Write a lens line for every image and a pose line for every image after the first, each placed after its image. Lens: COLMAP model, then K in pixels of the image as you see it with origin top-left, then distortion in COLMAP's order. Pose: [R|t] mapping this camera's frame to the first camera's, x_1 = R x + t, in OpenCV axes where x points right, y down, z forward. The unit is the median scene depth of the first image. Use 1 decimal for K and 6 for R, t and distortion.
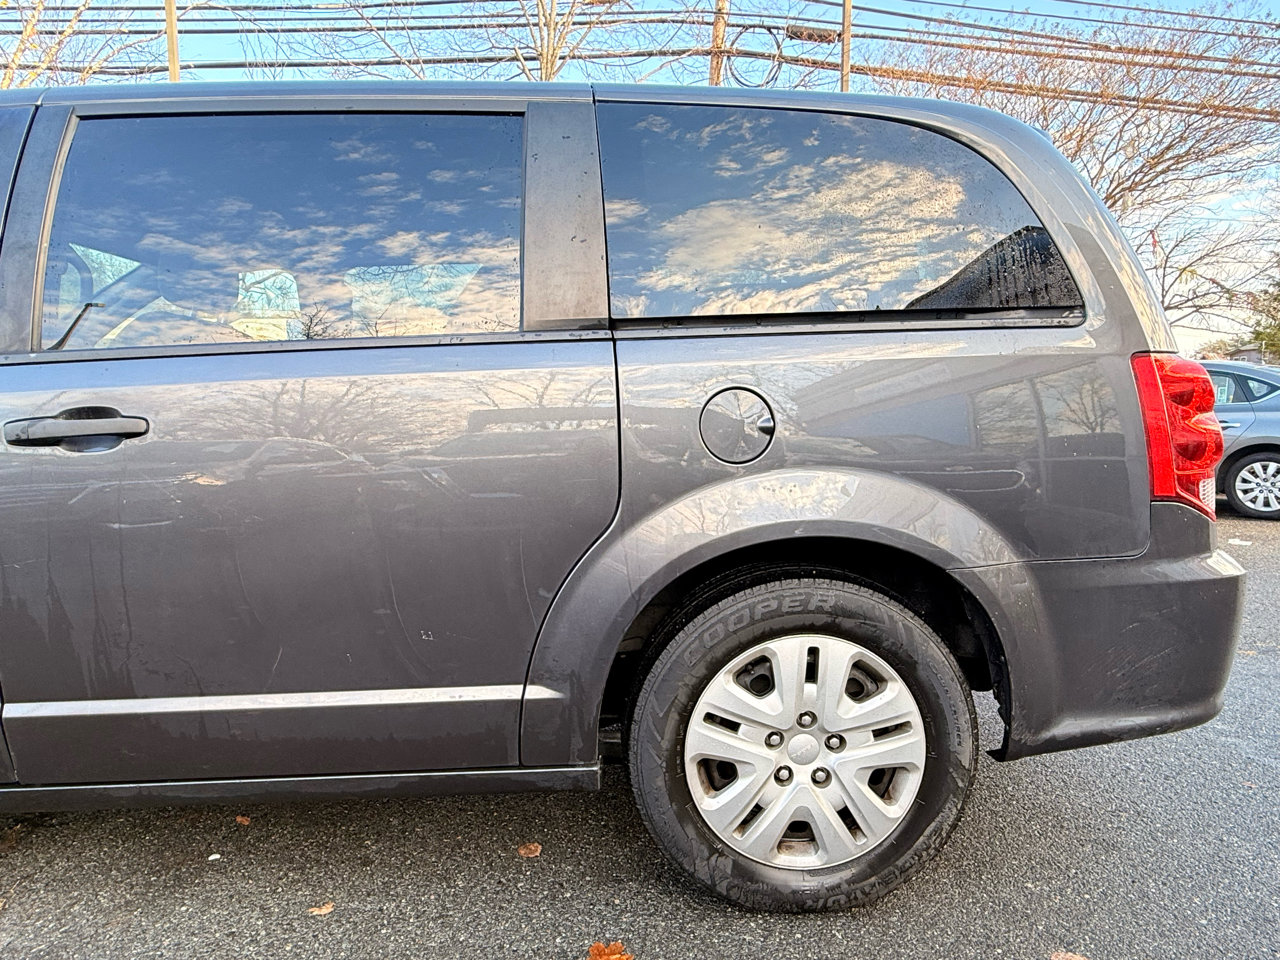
lens RADIAL K [[806.6, 0, 623.6], [0, 806.6, 460.1], [0, 0, 1]] dist [0.000255, 0.001465]
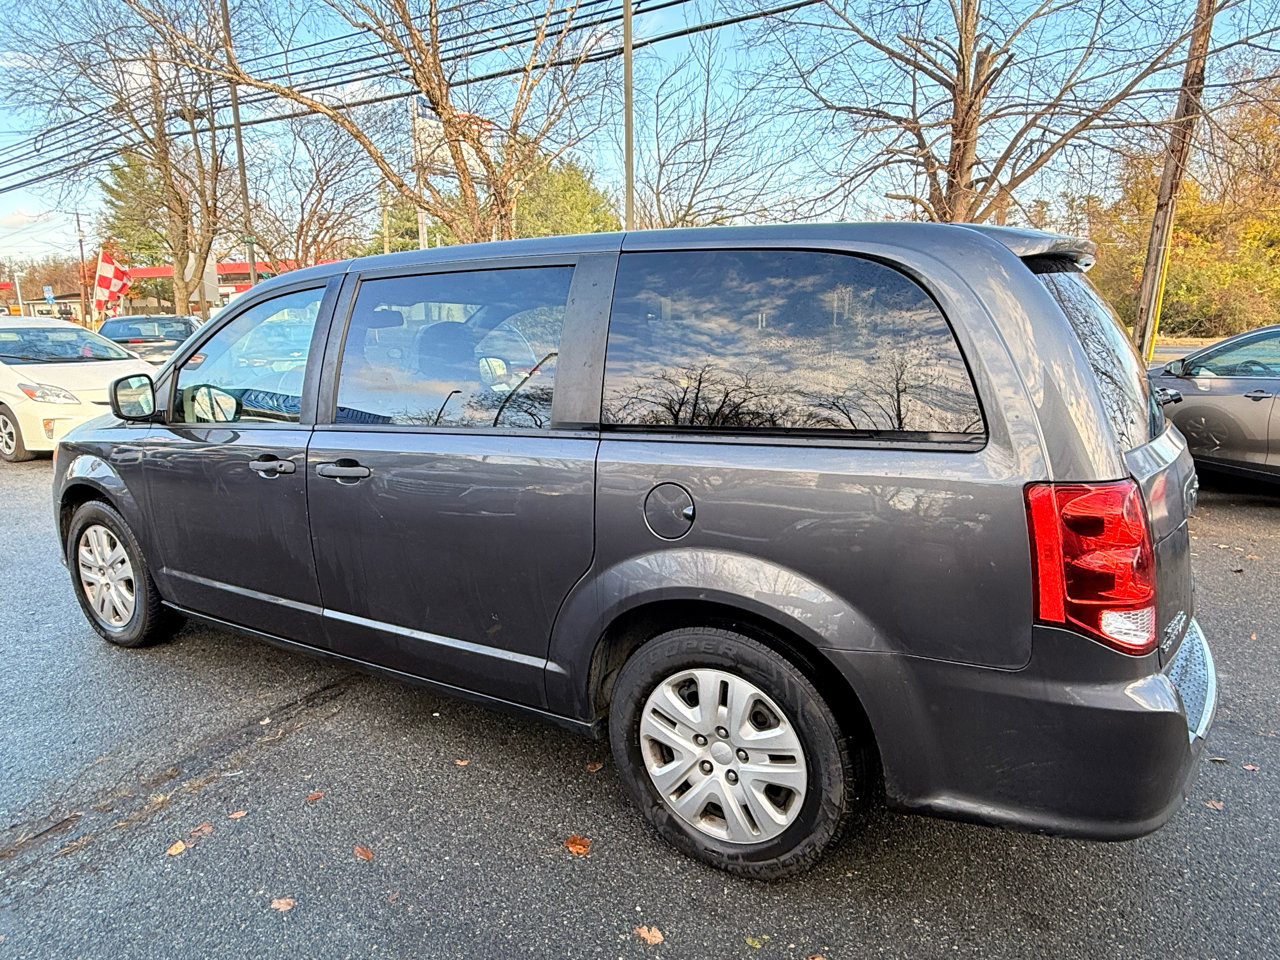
lens RADIAL K [[806.6, 0, 623.6], [0, 806.6, 460.1], [0, 0, 1]] dist [0.000255, 0.001465]
pose [[0.840750, 0.092342, -0.533491, 0.752565], [-0.035708, 0.992660, 0.115546, -0.267180], [0.540245, -0.078096, 0.837876, -0.159415]]
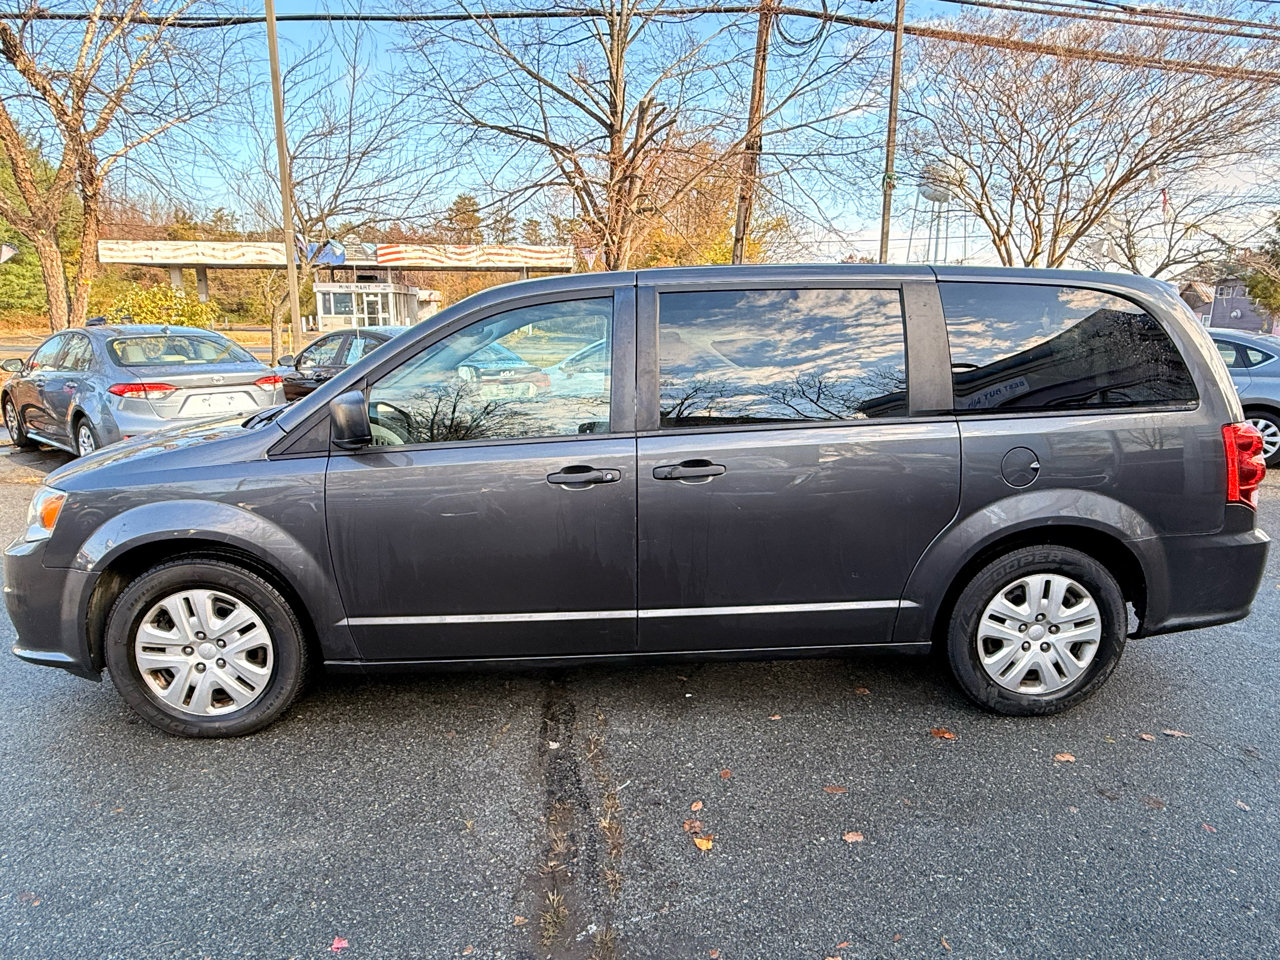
lens RADIAL K [[811.2, 0, 625.2], [0, 811.2, 460.9], [0, 0, 1]] dist [-0.002843, 0.001001]
pose [[0.999713, 0.001454, 0.023925, -0.797193], [-0.003766, 0.995290, 0.096871, -0.227448], [-0.023672, -0.096933, 0.995009, -0.842970]]
